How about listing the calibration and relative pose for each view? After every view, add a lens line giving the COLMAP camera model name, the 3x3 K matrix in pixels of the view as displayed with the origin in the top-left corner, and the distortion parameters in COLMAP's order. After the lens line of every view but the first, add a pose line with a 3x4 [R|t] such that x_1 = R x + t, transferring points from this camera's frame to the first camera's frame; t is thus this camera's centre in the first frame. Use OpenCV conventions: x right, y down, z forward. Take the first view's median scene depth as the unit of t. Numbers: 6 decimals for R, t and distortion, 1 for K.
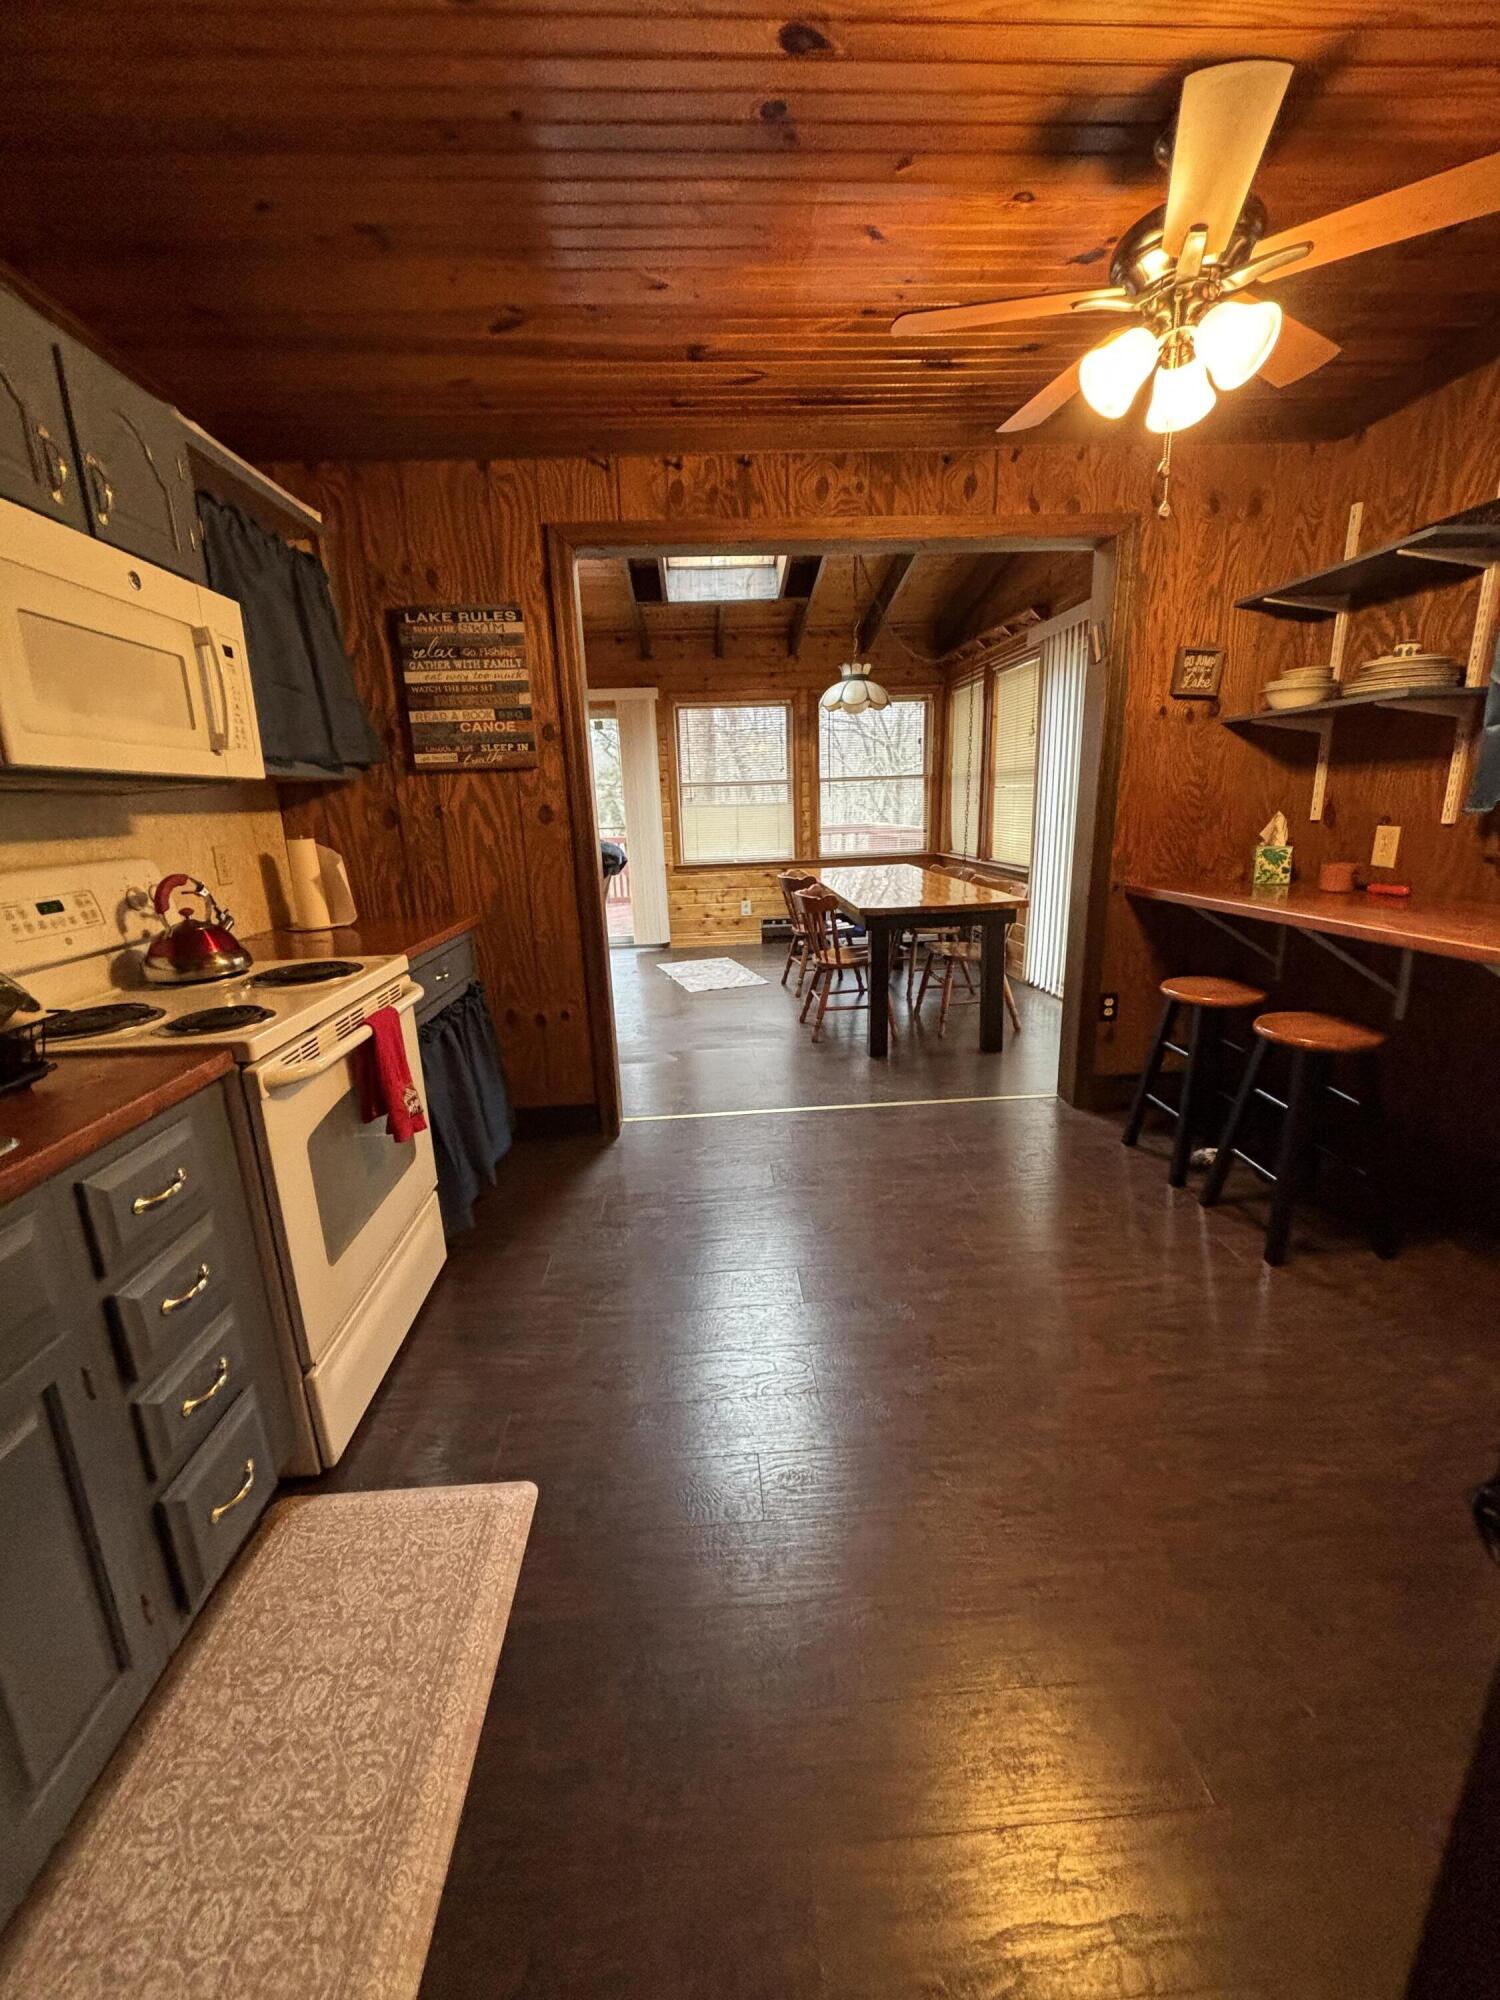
lens RADIAL K [[798.4, 0, 748.2], [0, 798.4, 996.1], [0, 0, 1]] dist [-0.003099, 0.000856]
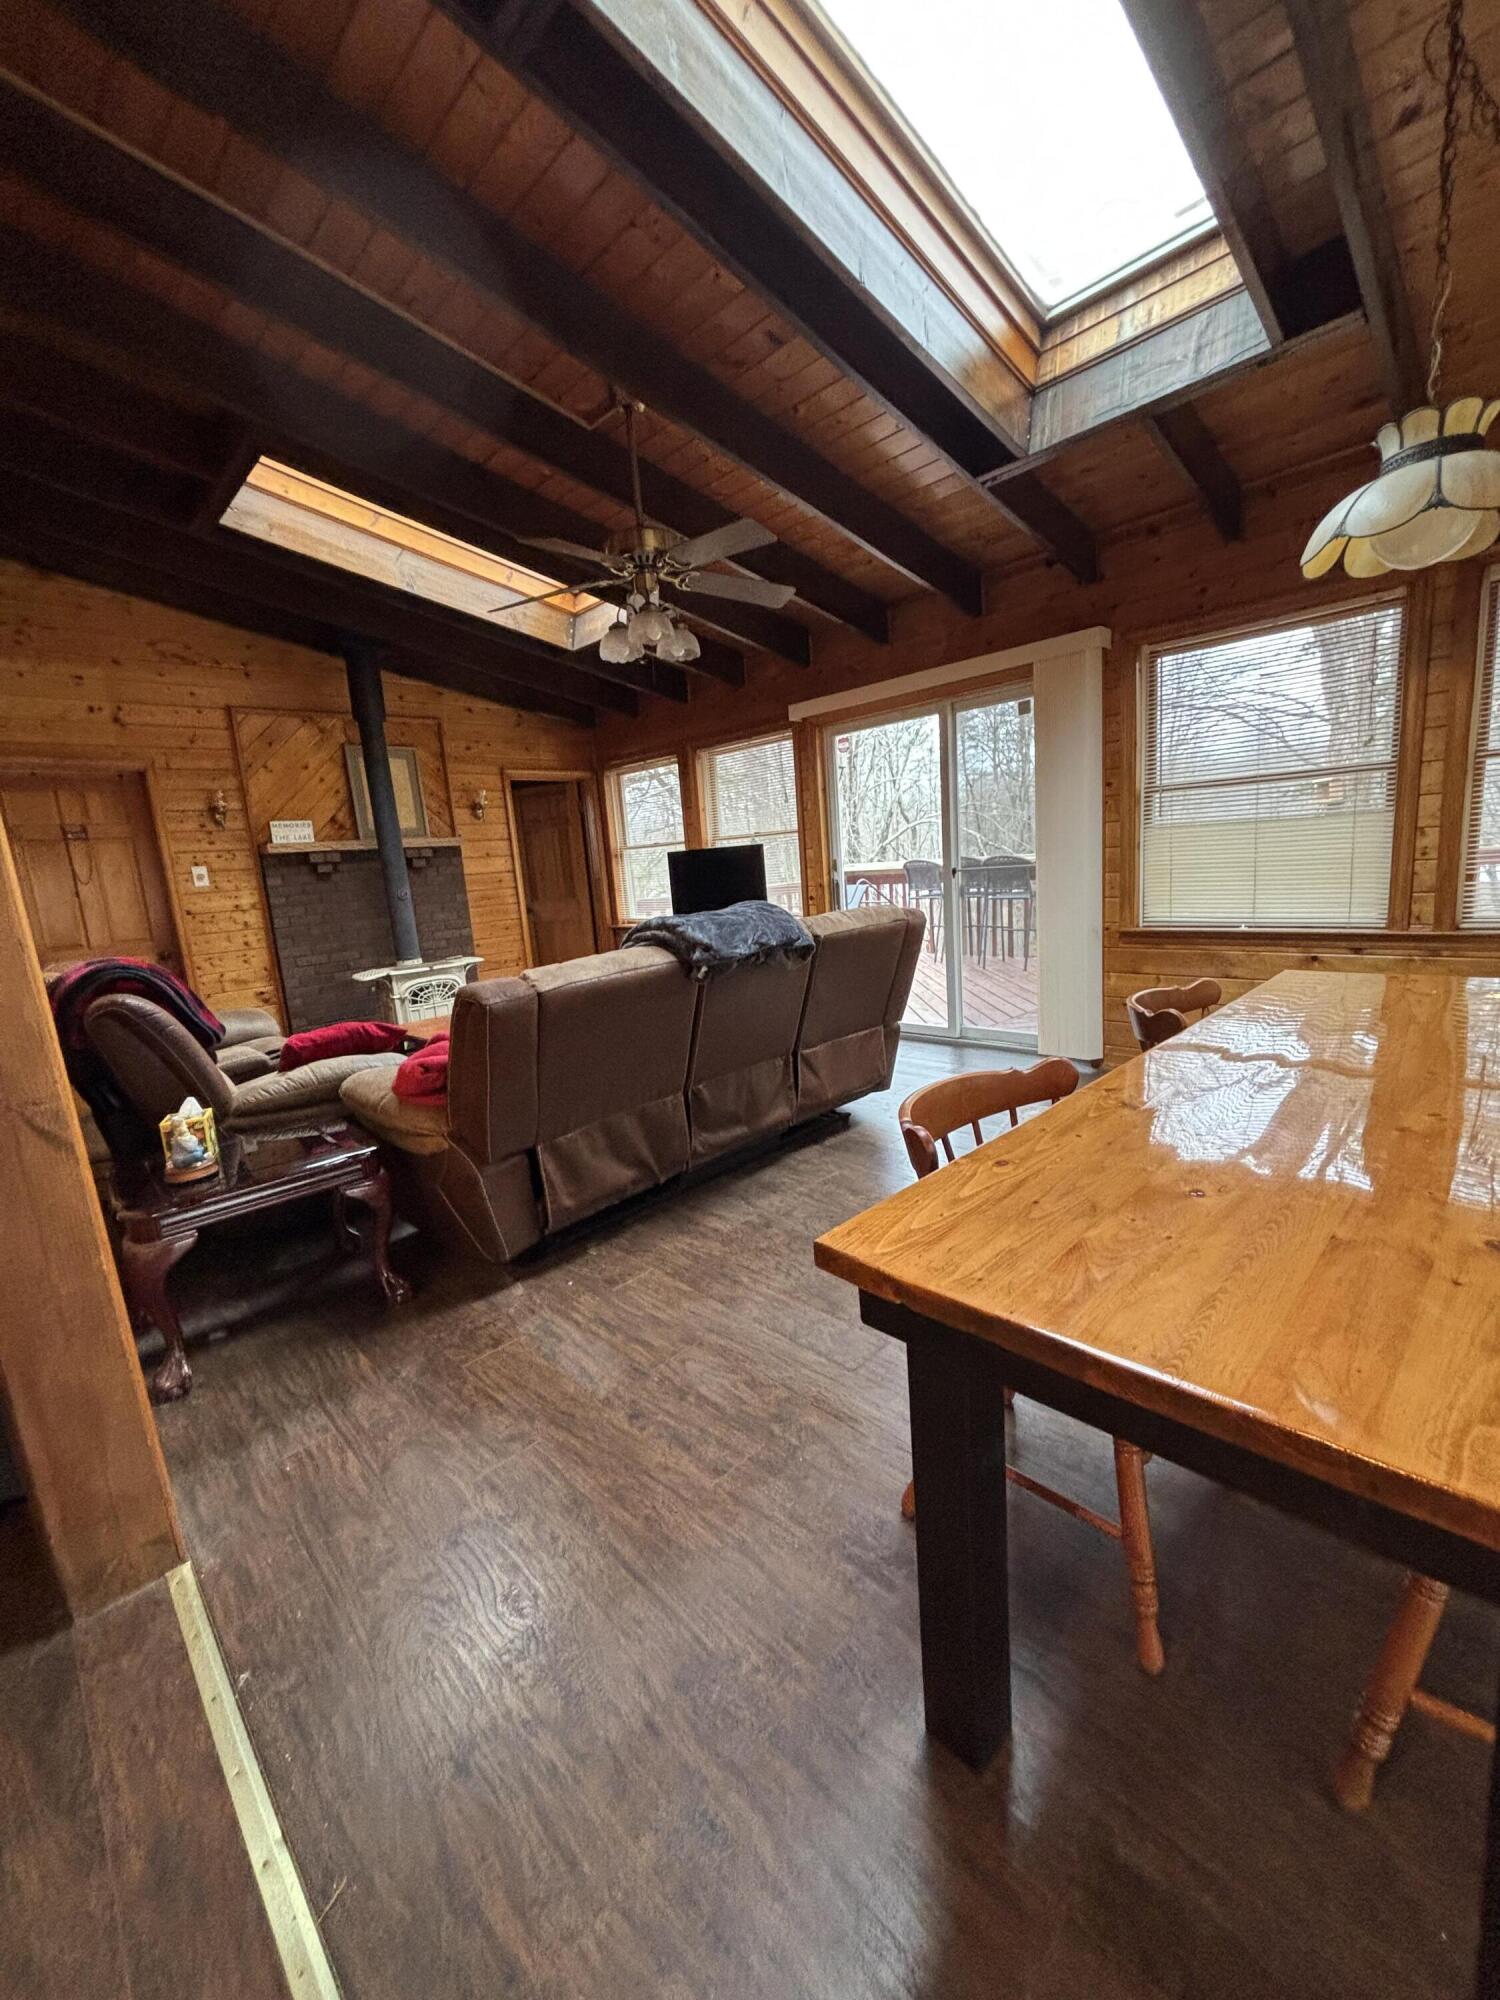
lens RADIAL K [[798.4, 0, 746.6], [0, 798.4, 997.9], [0, 0, 1]] dist [-0.003099, 0.000856]
pose [[0.658670, 0.116426, -0.743370, 0.465087], [-0.127126, 0.990973, 0.042563, -0.299690], [0.741615, 0.066467, 0.667525, 1.176817]]
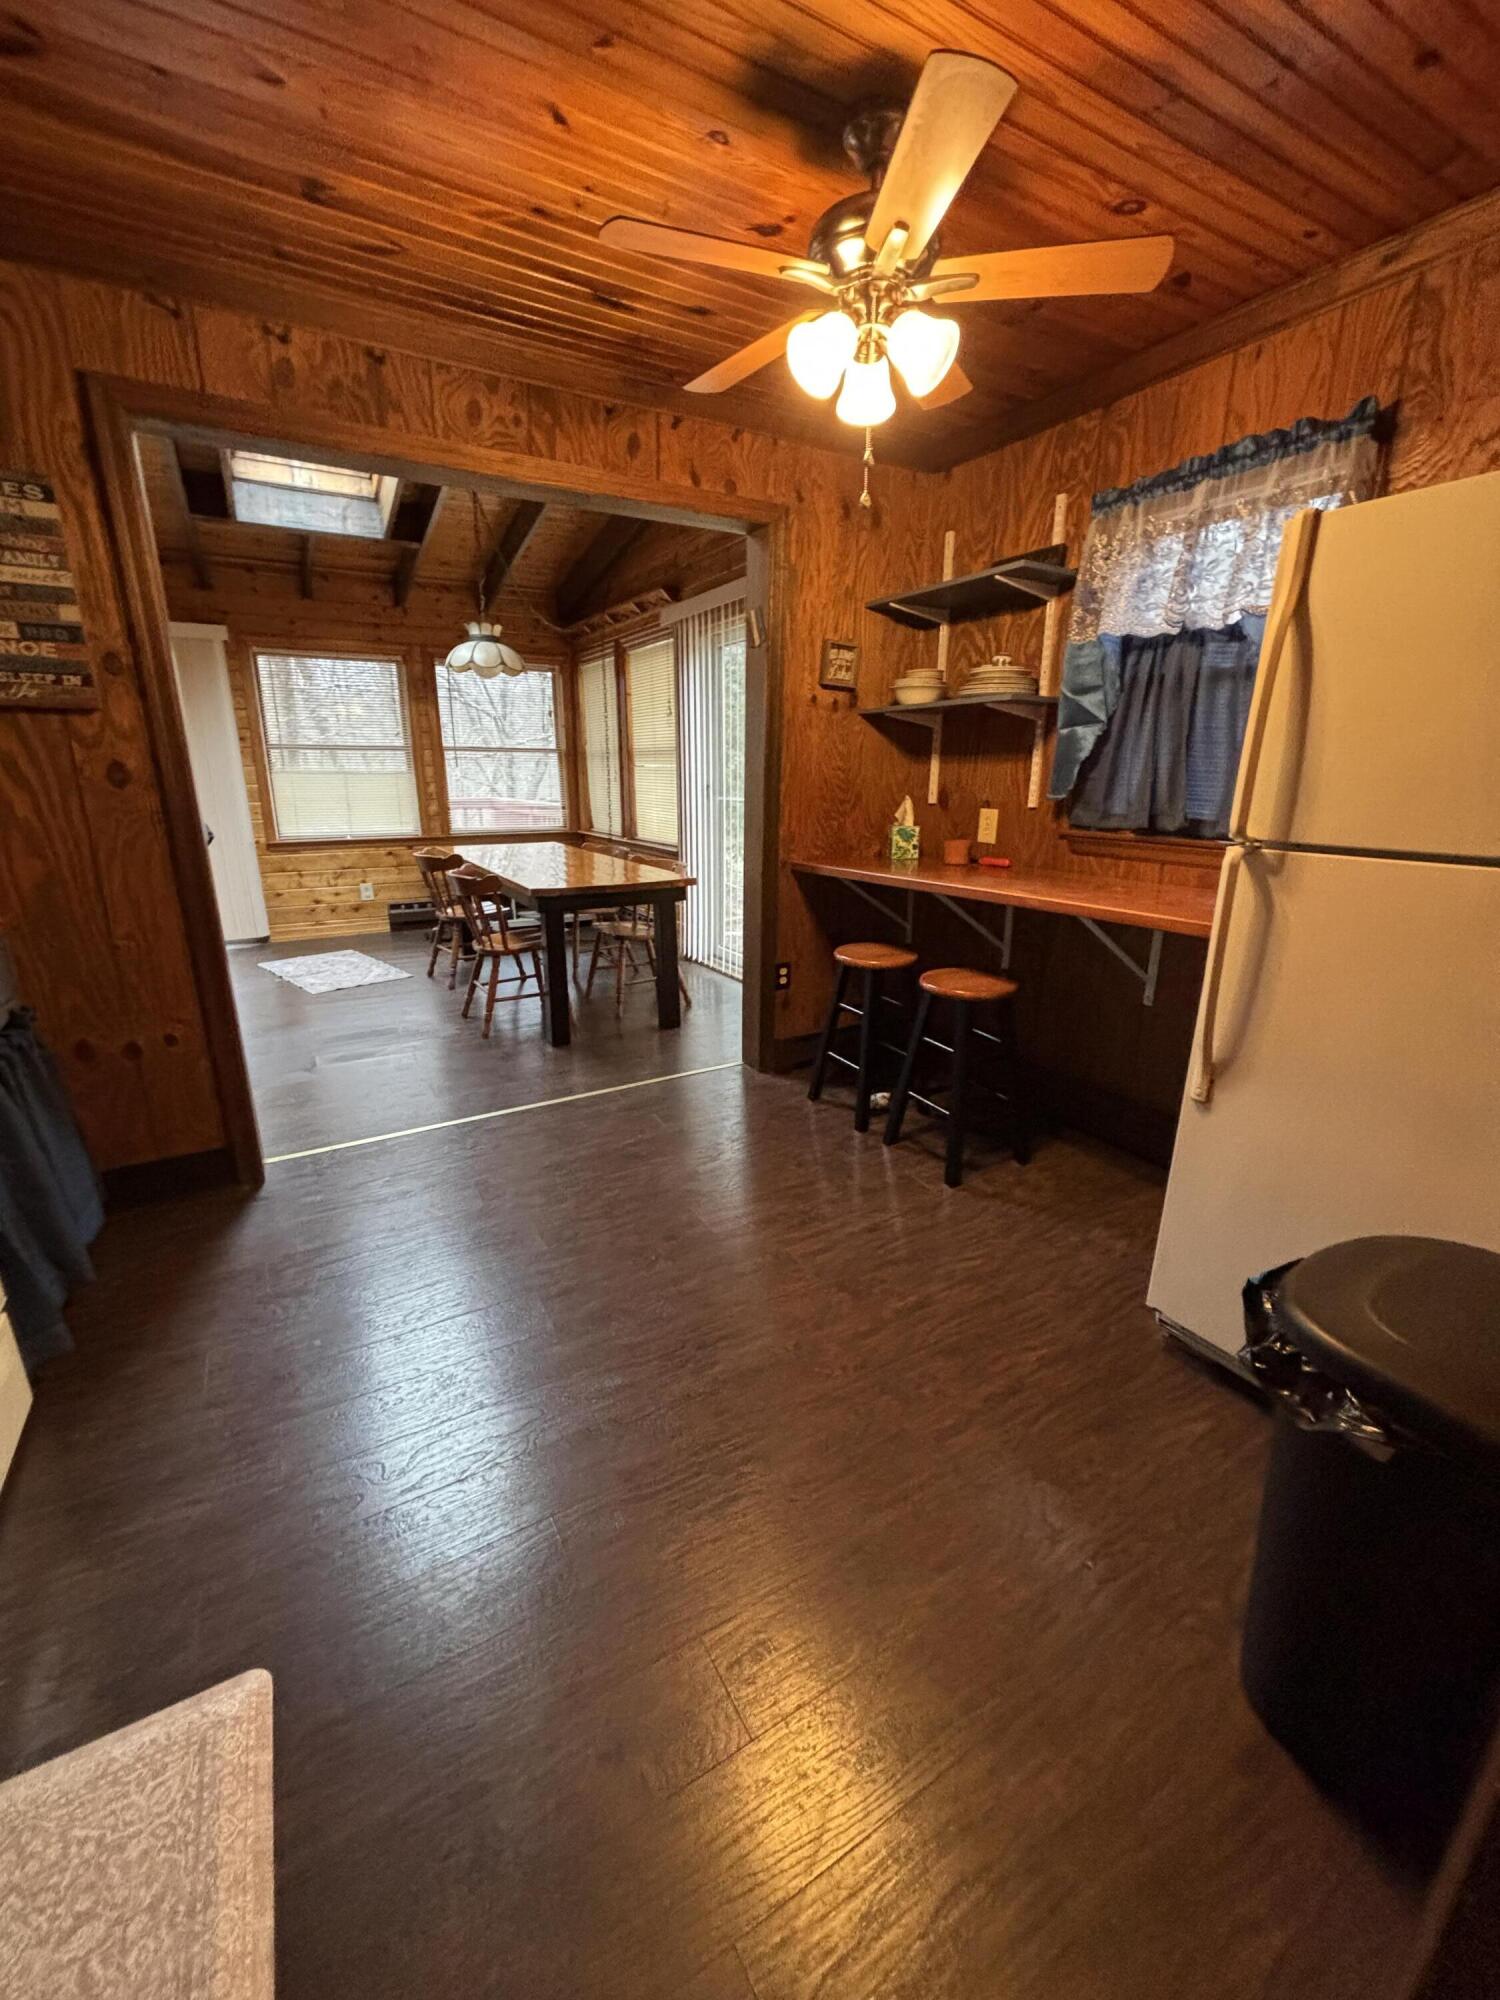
lens RADIAL K [[798.4, 0, 746.0], [0, 798.4, 995.8], [0, 0, 1]] dist [-0.003099, 0.000856]
pose [[0.892236, -0.086745, 0.443159, -0.085503], [0.075051, 0.996213, 0.043897, -0.011855], [-0.445288, -0.005907, 0.895368, 0.078725]]
